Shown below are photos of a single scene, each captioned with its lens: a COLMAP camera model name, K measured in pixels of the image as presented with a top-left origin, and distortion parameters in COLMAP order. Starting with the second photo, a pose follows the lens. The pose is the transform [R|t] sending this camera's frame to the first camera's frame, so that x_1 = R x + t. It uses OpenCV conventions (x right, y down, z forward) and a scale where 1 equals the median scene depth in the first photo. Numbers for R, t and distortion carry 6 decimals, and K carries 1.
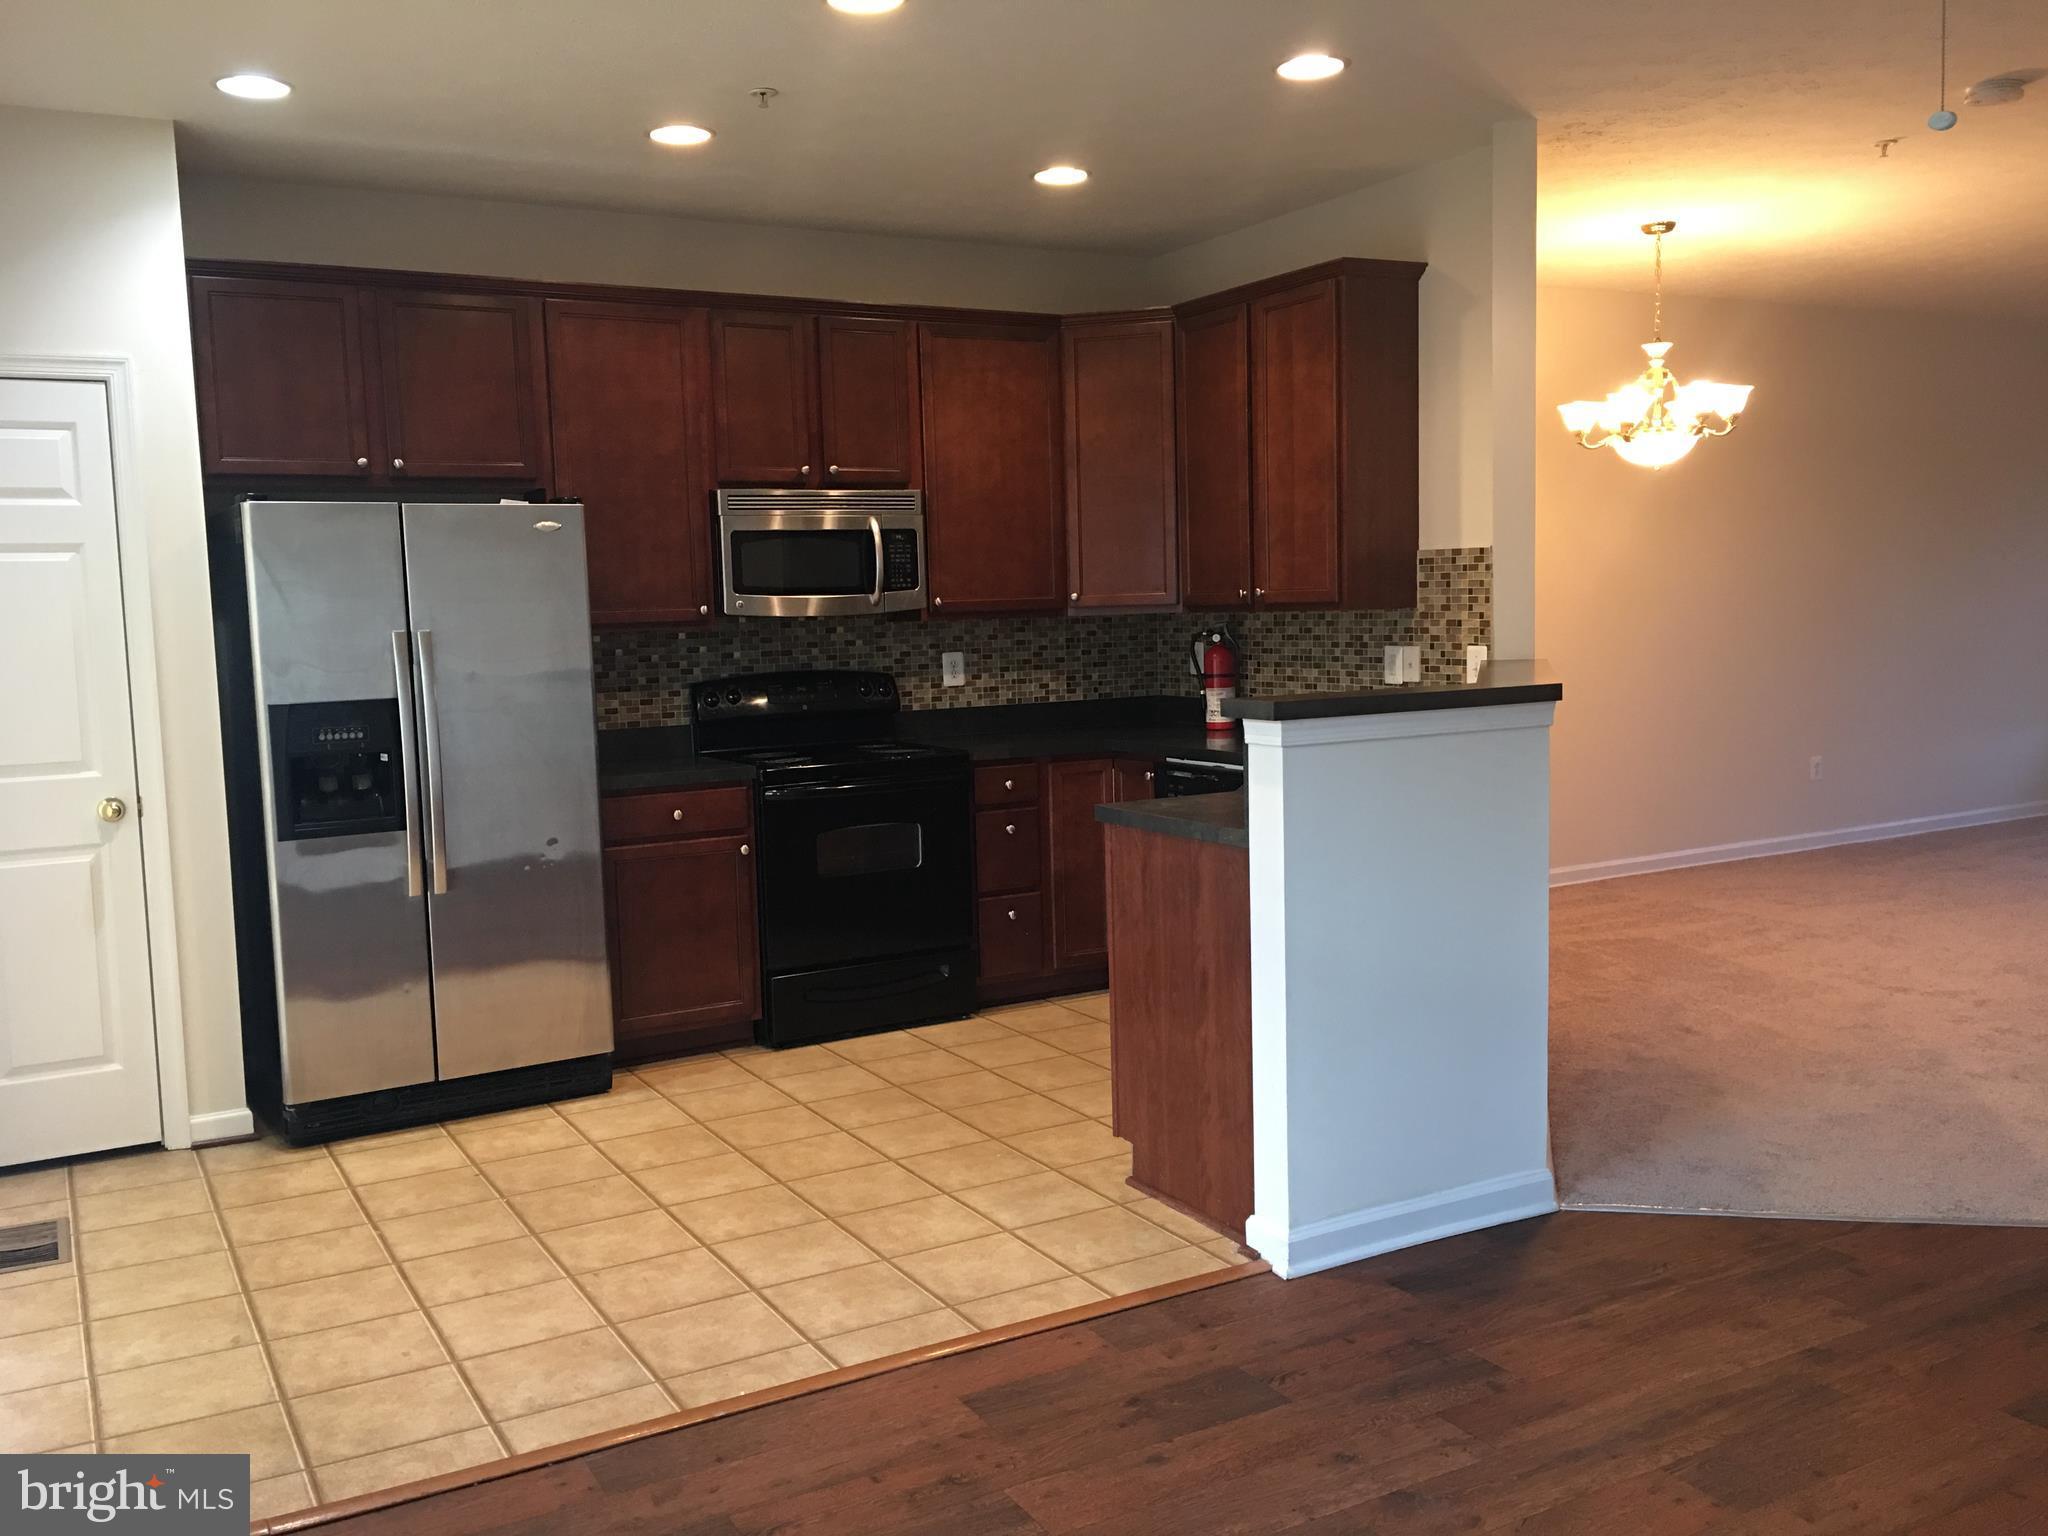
lens RADIAL K [[1773.5, 0, 1026.0], [0, 1773.5, 774.1], [0, 0, 1]] dist [0.077314, -0.093594]
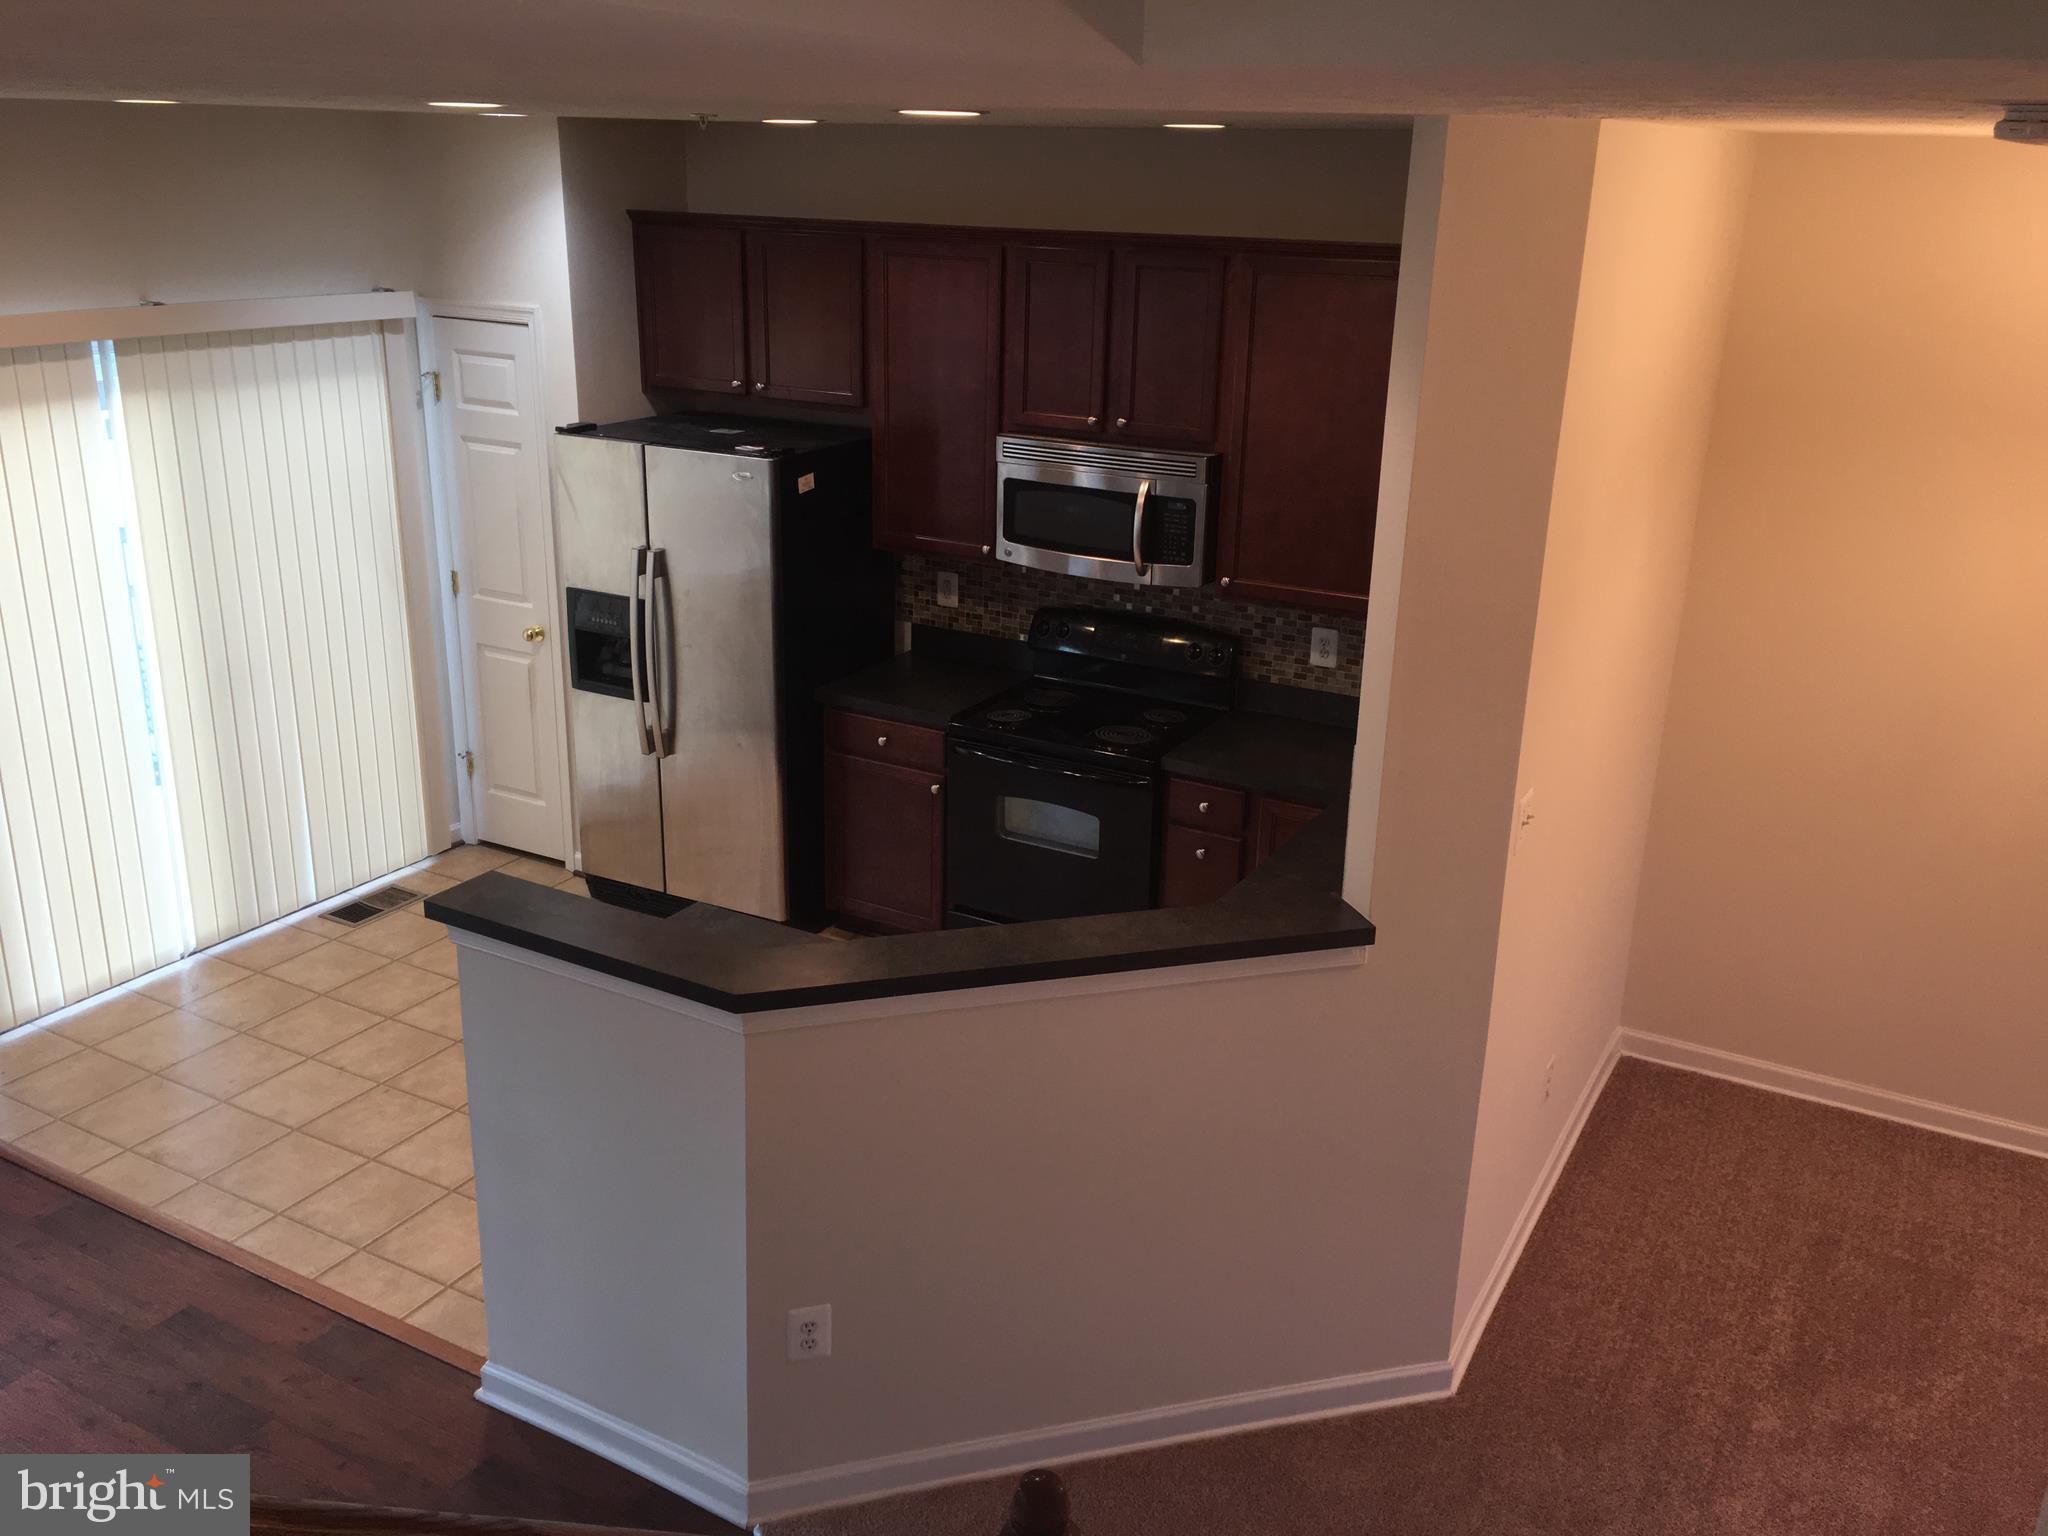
lens RADIAL K [[1773.5, 0, 981.1], [0, 1773.5, 766.5], [0, 0, 1]] dist [0.077314, -0.093594]
pose [[0.501062, 0.320314, -0.803950, 0.668870], [-0.117580, 0.945564, 0.303454, -0.280938], [0.857387, -0.057521, 0.511448, 0.469744]]
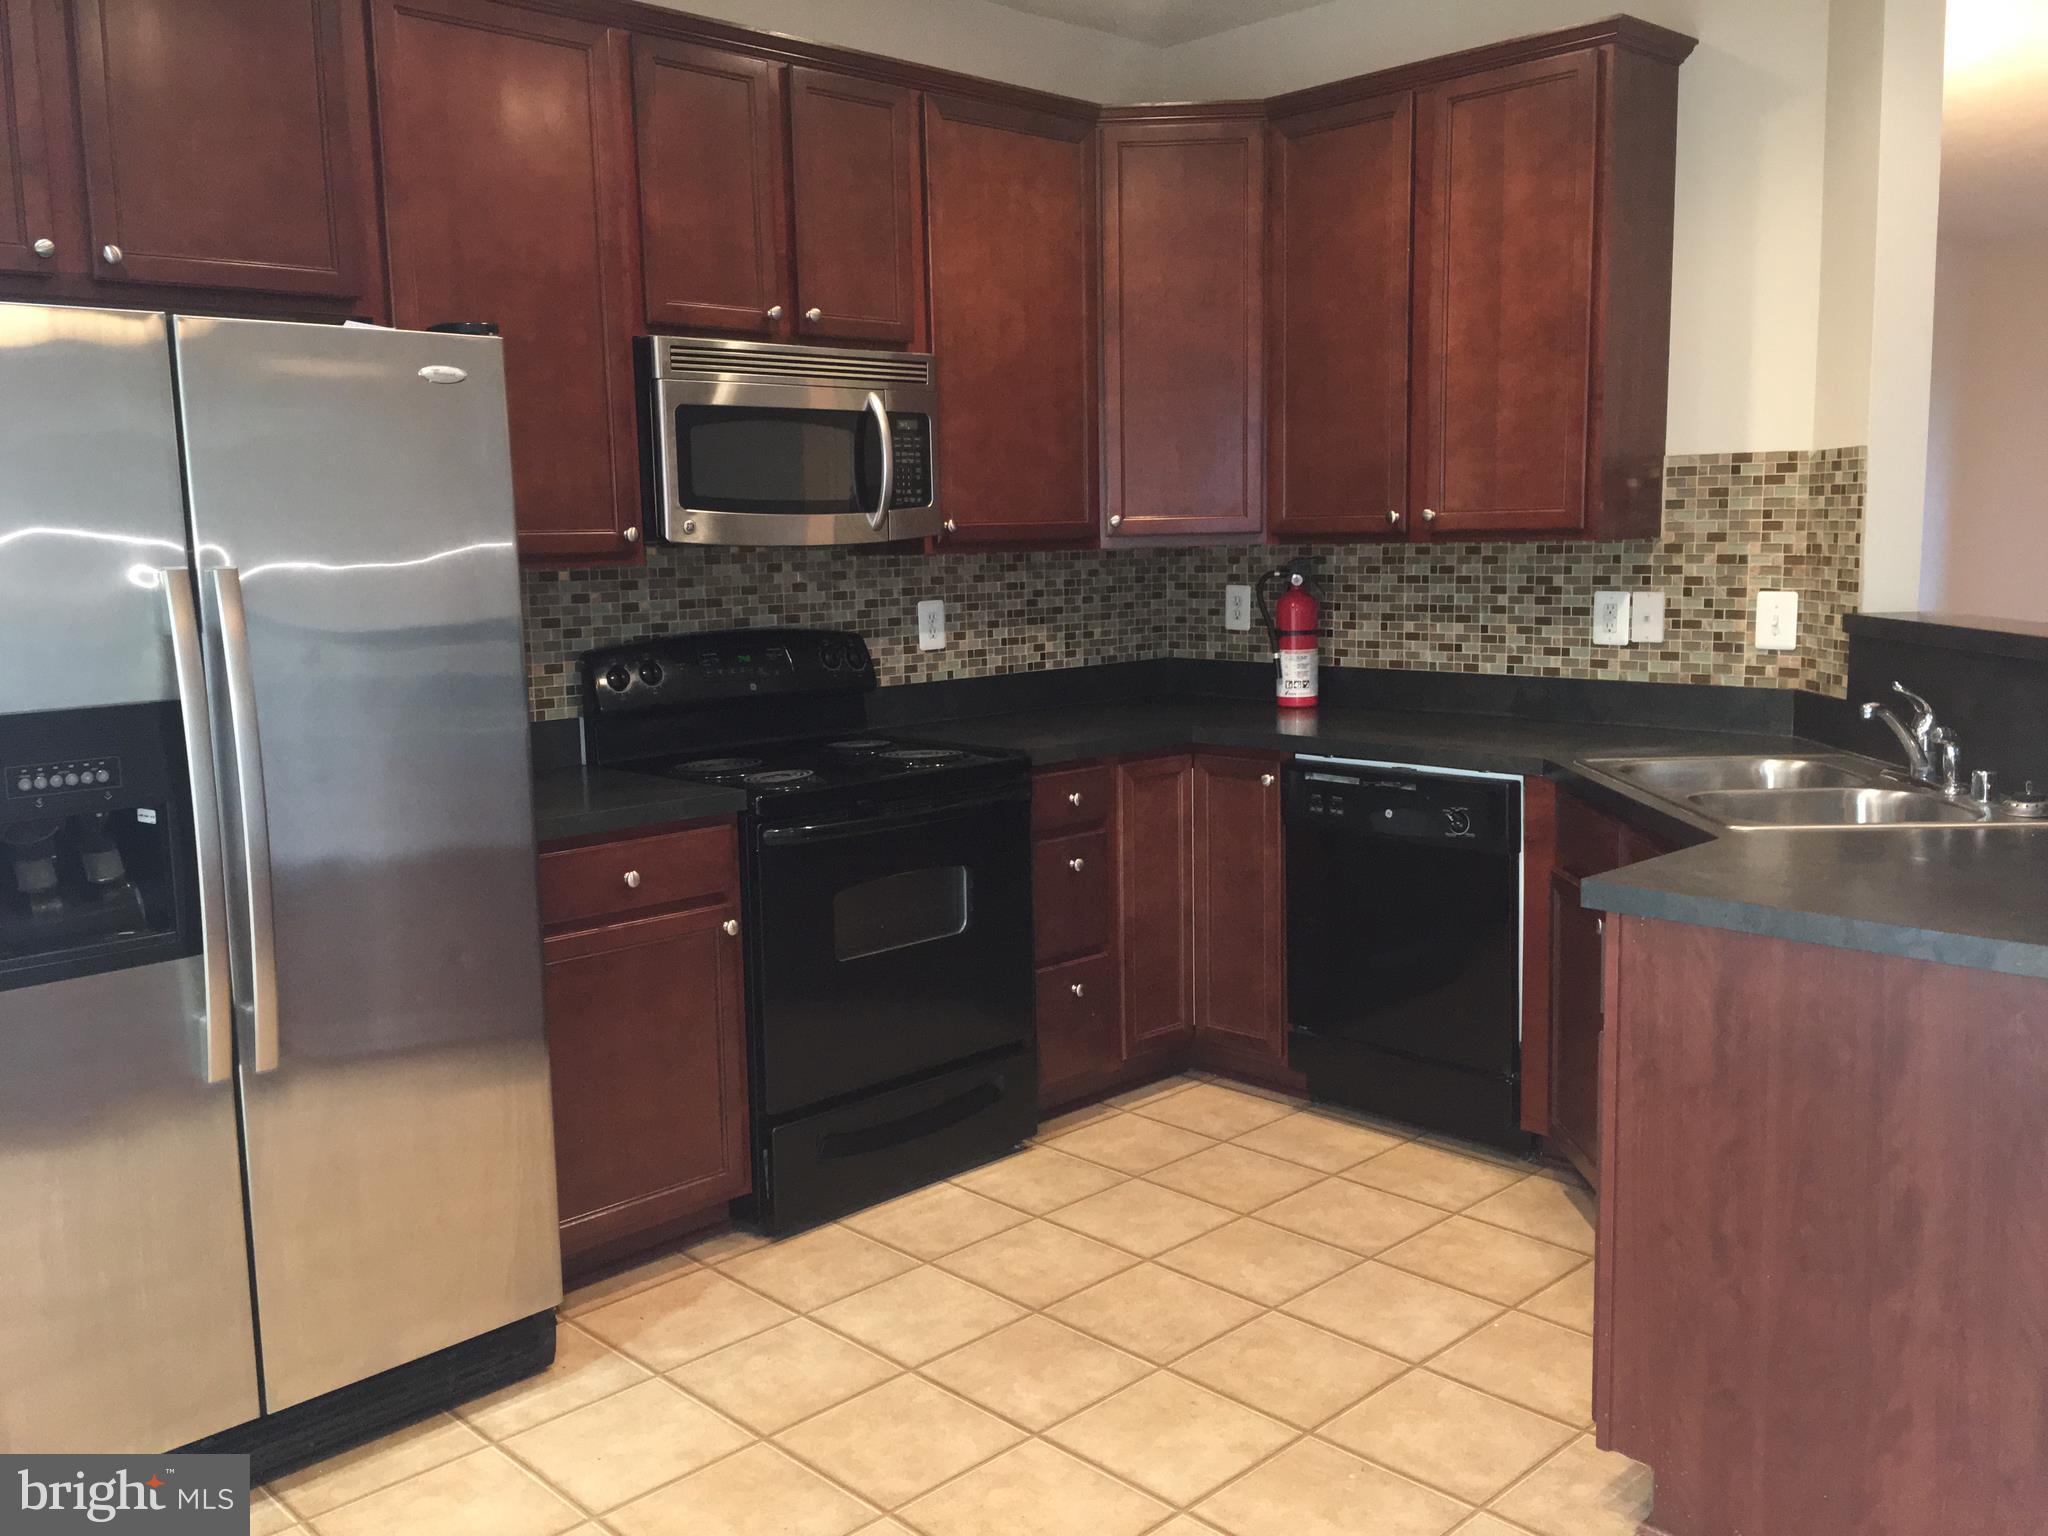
lens RADIAL K [[1773.5, 0, 1021.3], [0, 1773.5, 768.4], [0, 0, 1]] dist [0.077314, -0.093594]
pose [[0.967847, -0.025449, 0.250250, -0.205642], [0.017383, 0.999257, 0.034388, -0.030333], [-0.250939, -0.028932, 0.967570, 0.369347]]
